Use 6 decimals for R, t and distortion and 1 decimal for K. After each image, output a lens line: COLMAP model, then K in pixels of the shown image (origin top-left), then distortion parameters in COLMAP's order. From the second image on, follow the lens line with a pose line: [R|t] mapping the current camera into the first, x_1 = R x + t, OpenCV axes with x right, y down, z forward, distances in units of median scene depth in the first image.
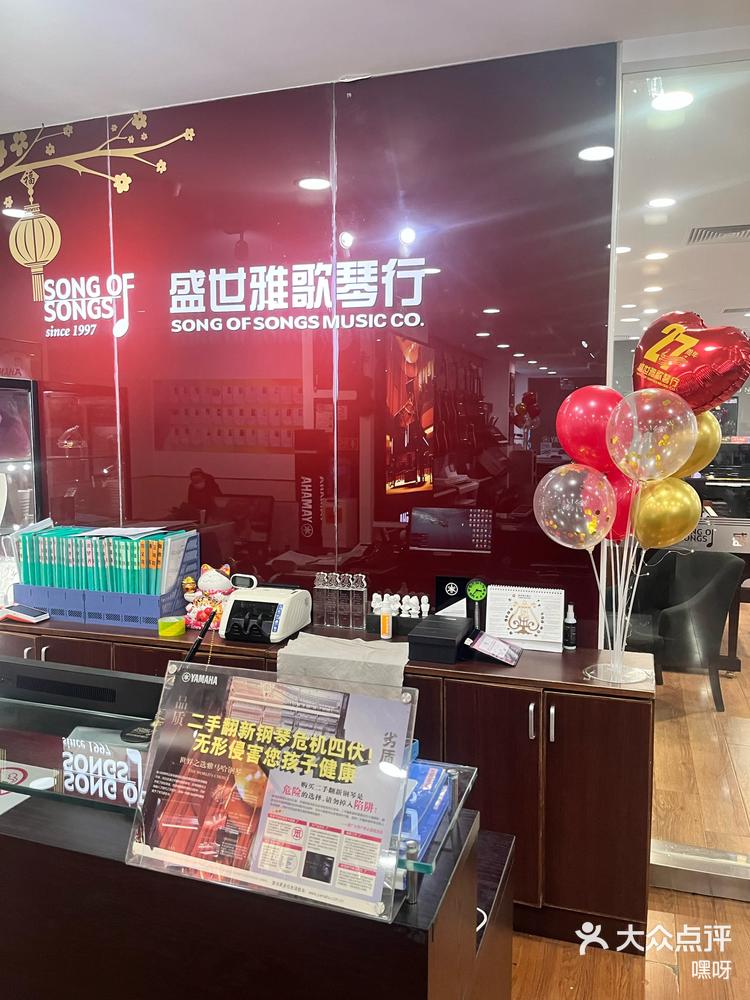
lens RADIAL K [[760.0, 0, 373.2], [0, 760.0, 498.9], [0, 0, 1]] dist [0.014115, -0.012644]
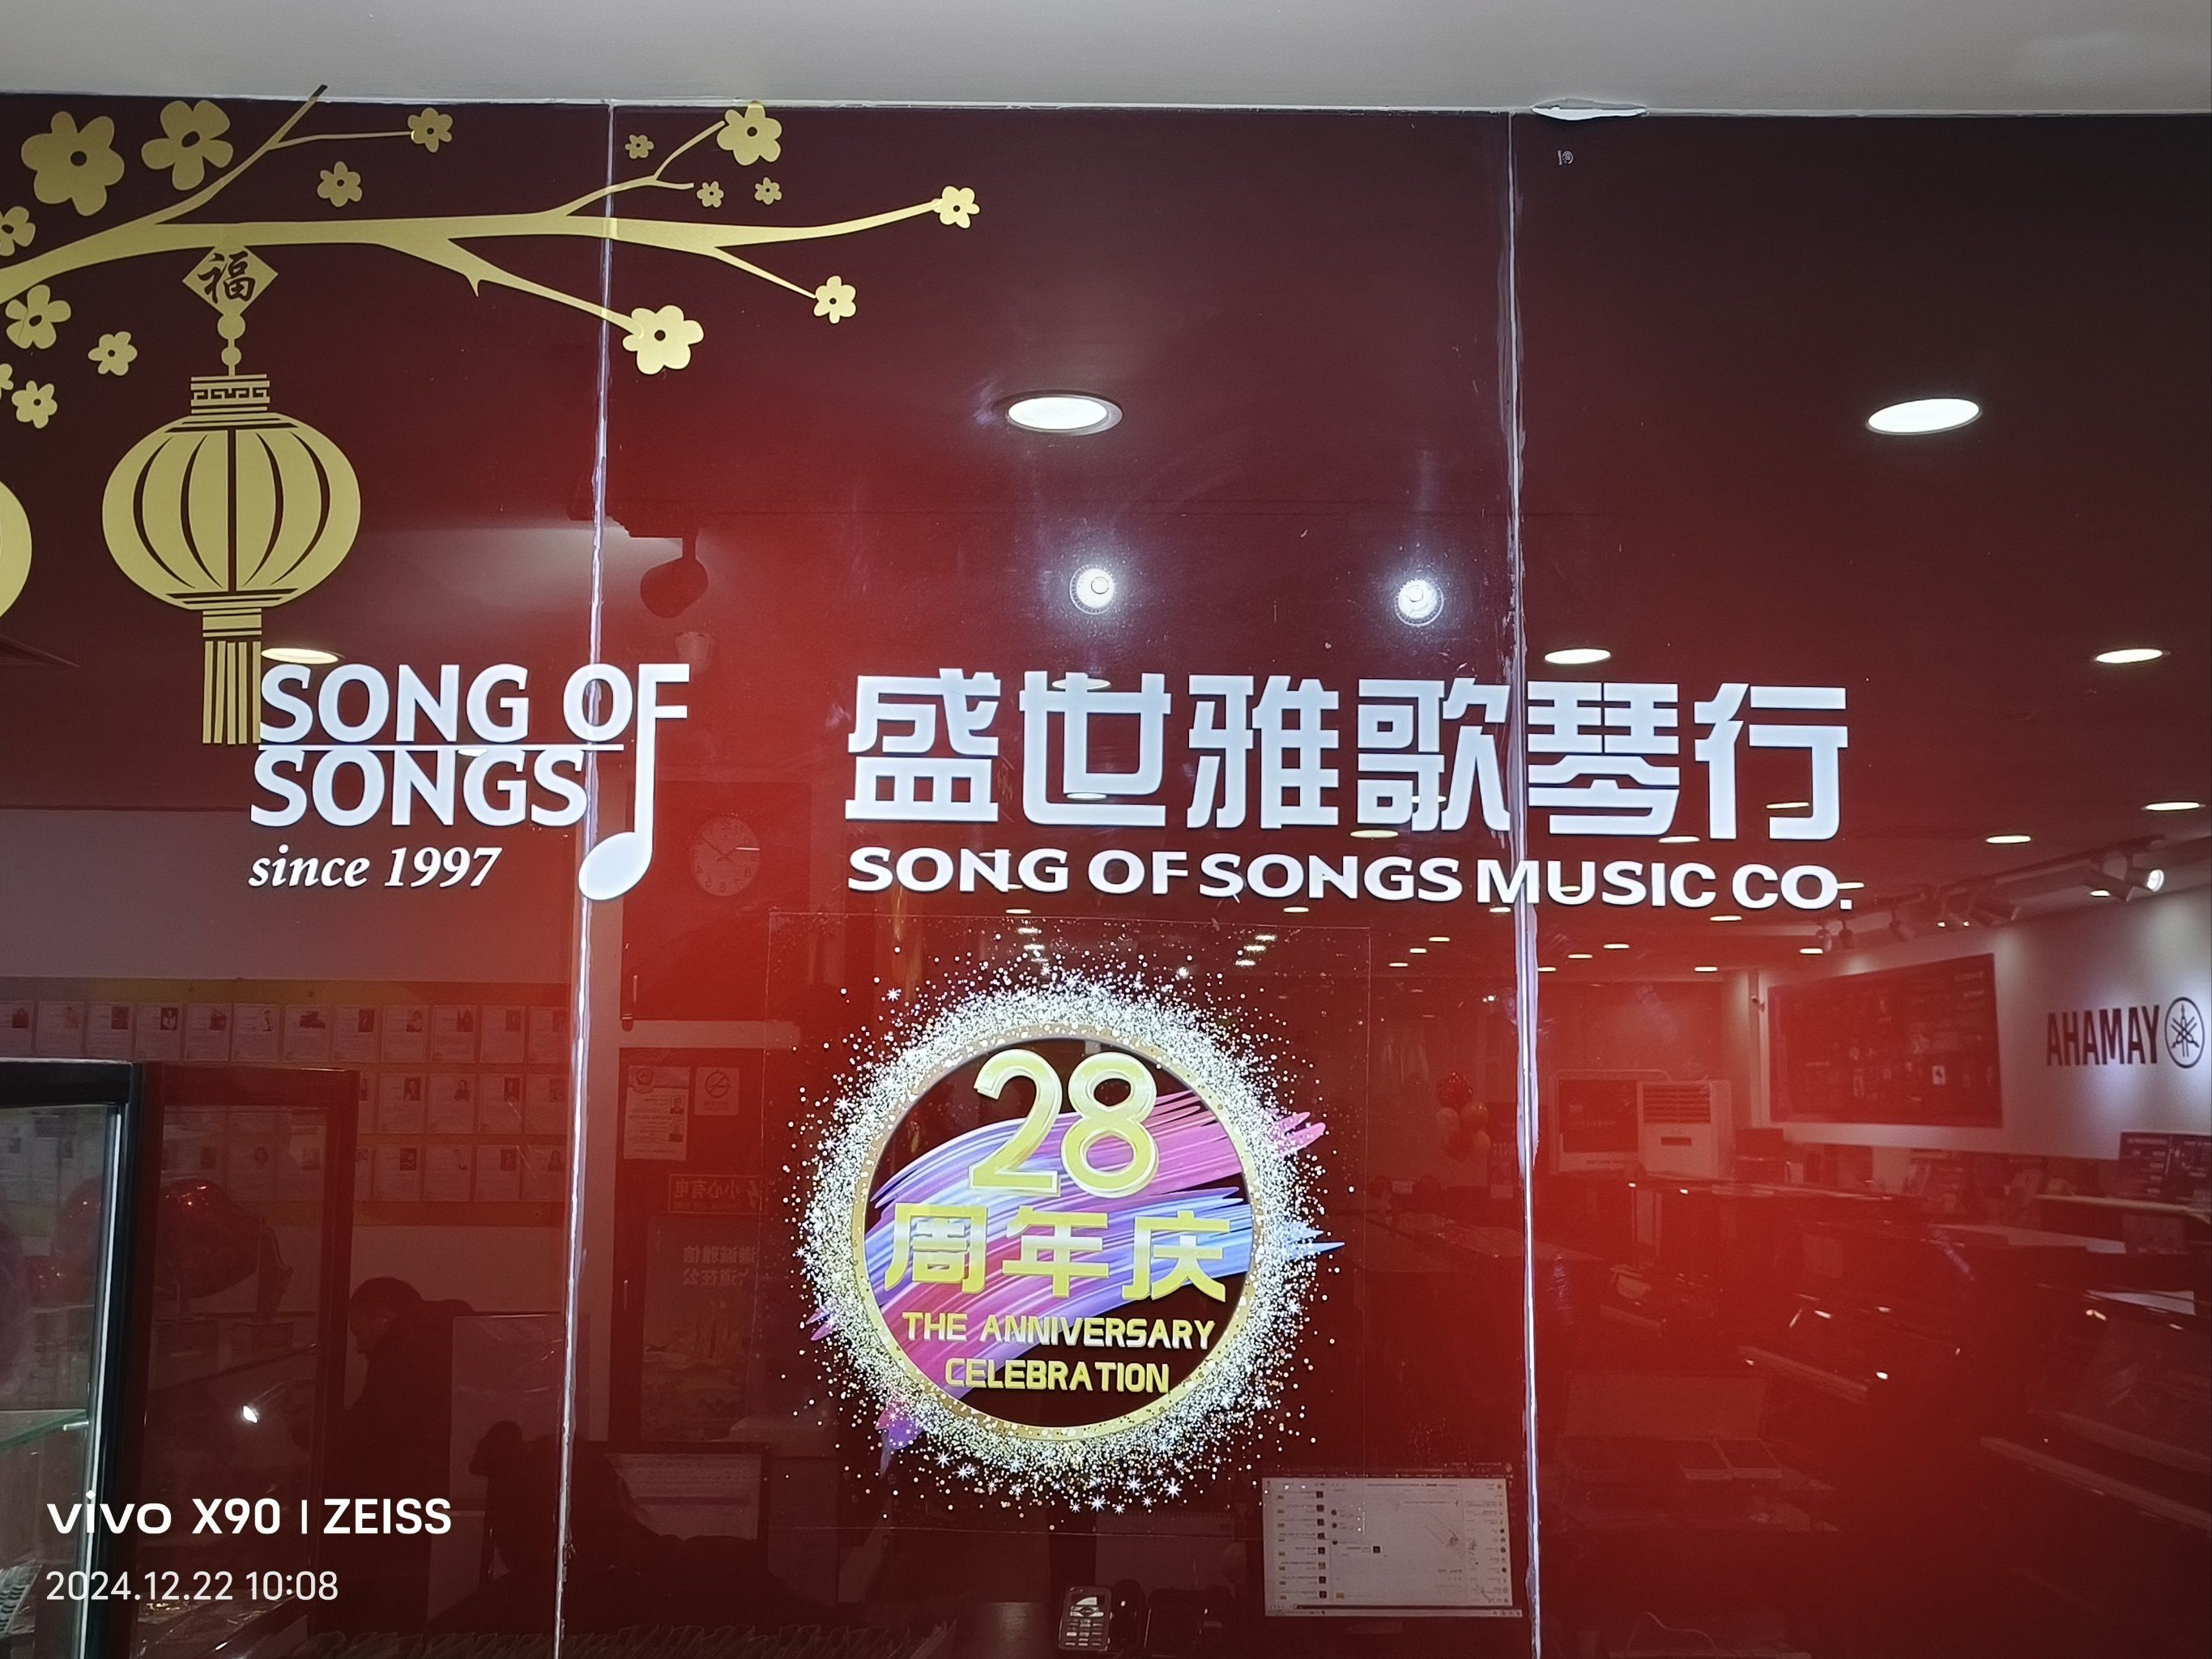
lens RADIAL K [[2037.8, 0, 1098.7], [0, 2037.8, 822.1], [0, 0, 1]] dist [0.051719, 0.000000]
pose [[0.944206, 0.041229, 0.326766, -0.421554], [0.030743, 0.976770, -0.212076, -0.092807], [-0.327919, 0.210289, 0.921004, 0.328542]]
